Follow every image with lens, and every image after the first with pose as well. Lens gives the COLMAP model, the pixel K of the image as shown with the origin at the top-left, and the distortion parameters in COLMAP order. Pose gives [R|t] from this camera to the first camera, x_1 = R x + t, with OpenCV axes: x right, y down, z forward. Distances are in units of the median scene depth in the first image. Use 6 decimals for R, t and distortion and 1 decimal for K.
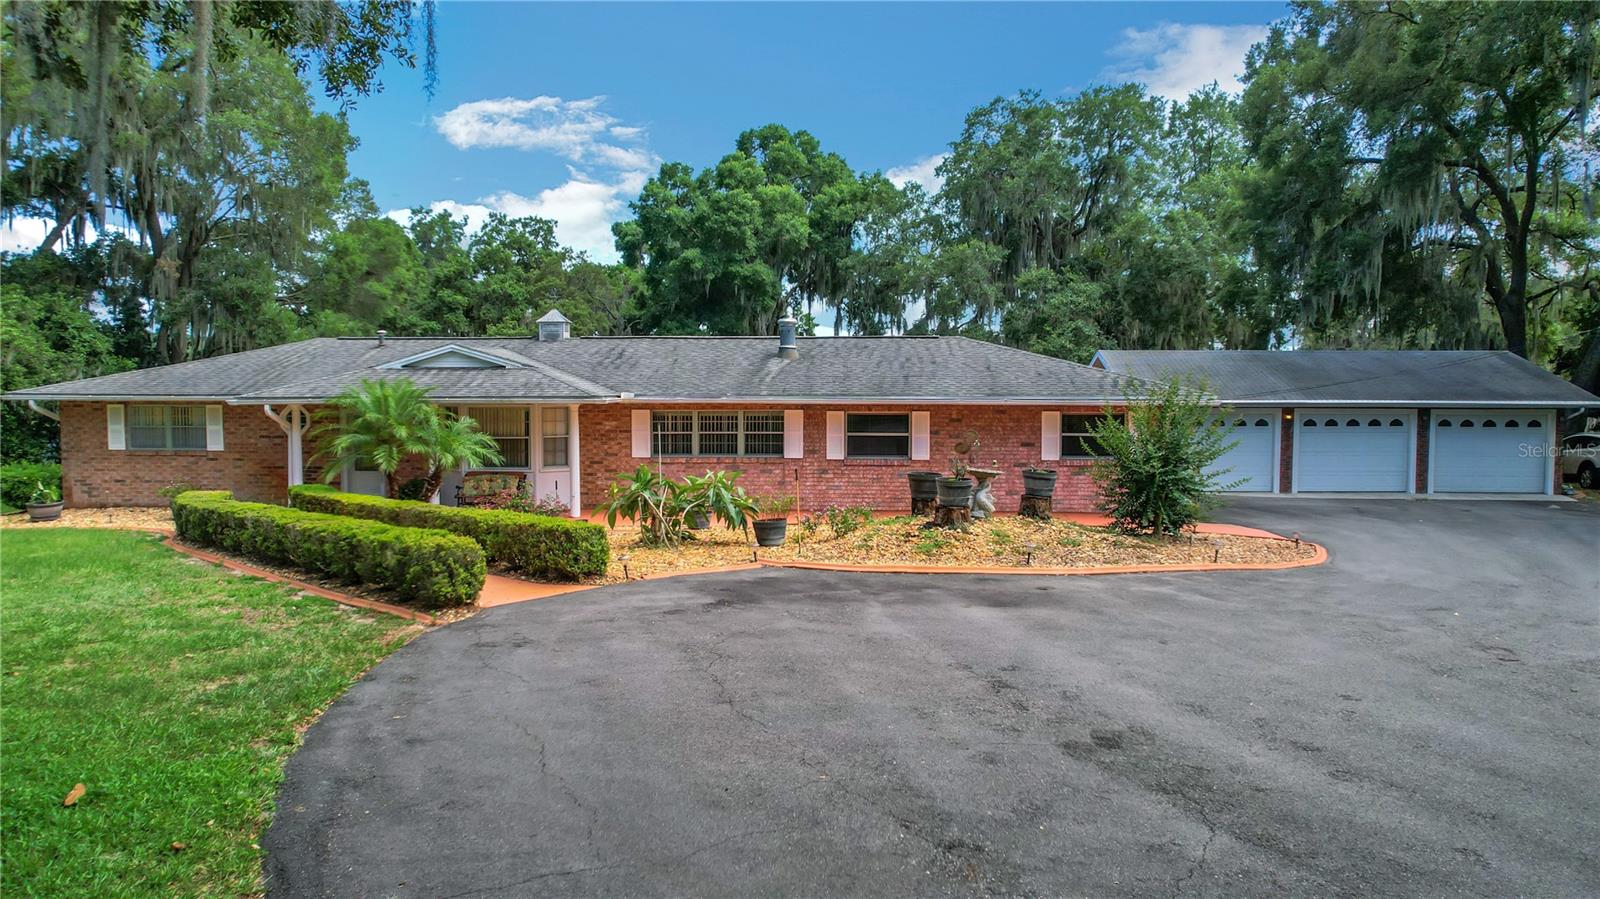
lens RADIAL K [[1103.5, 0, 800.9], [0, 1103.5, 449.8], [0, 0, 1]] dist [-0.059560, 0.043897]
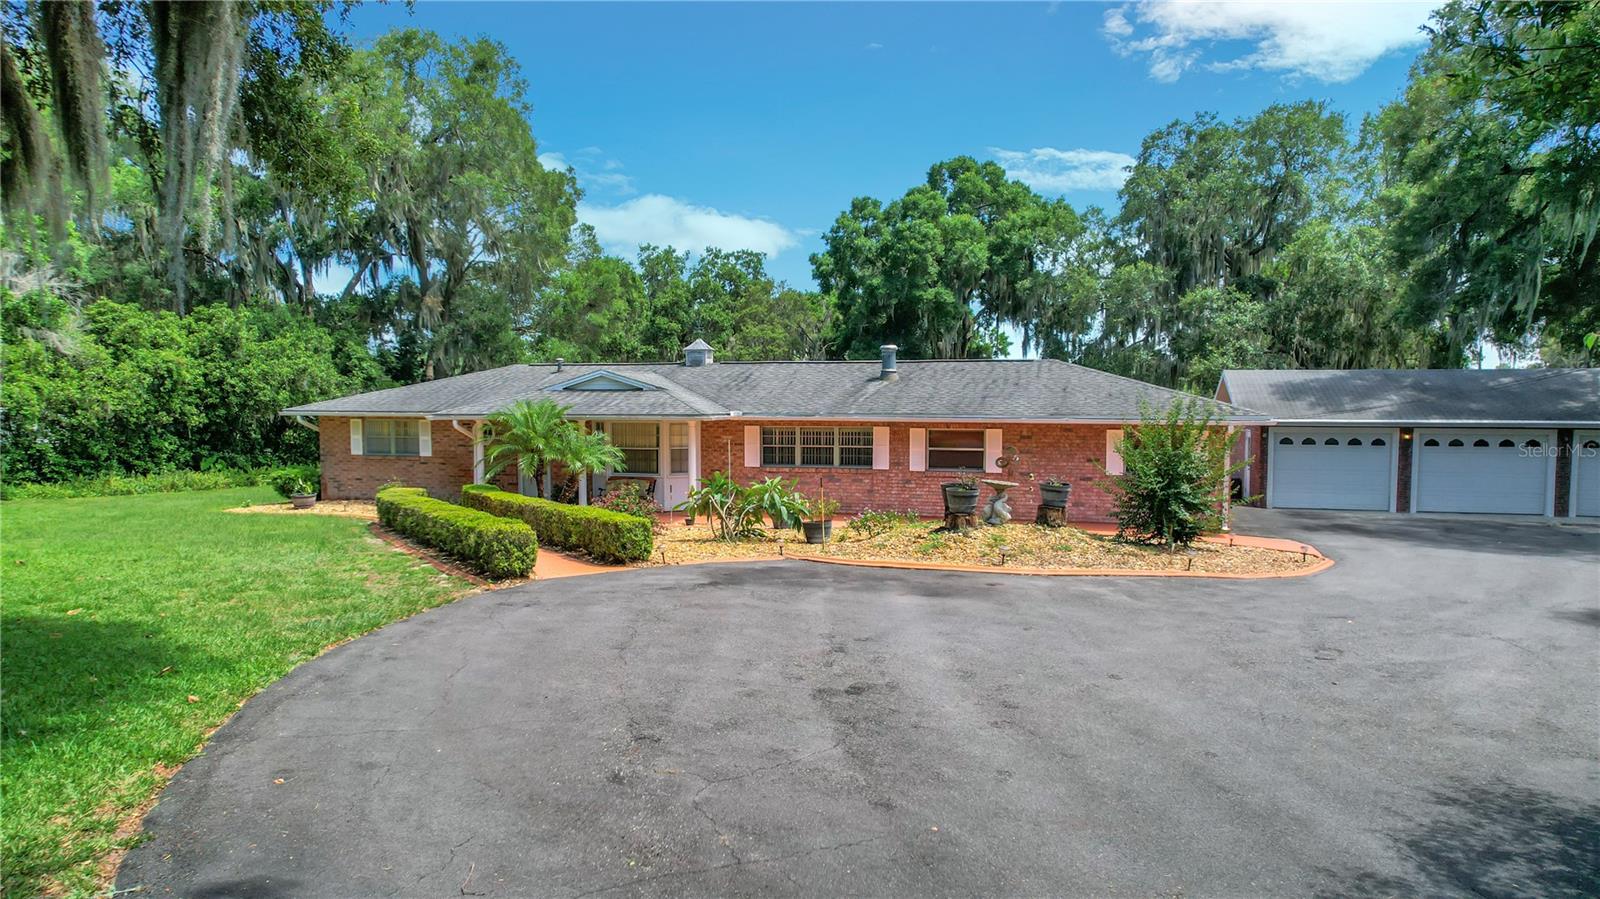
lens RADIAL K [[1103.5, 0, 859.8], [0, 1103.5, 469.6], [0, 0, 1]] dist [-0.059560, 0.043897]
pose [[0.972109, 0.015630, -0.234008, 0.243985], [-0.014086, 0.999867, 0.008269, -0.001384], [0.234106, -0.004742, 0.972200, -0.106845]]
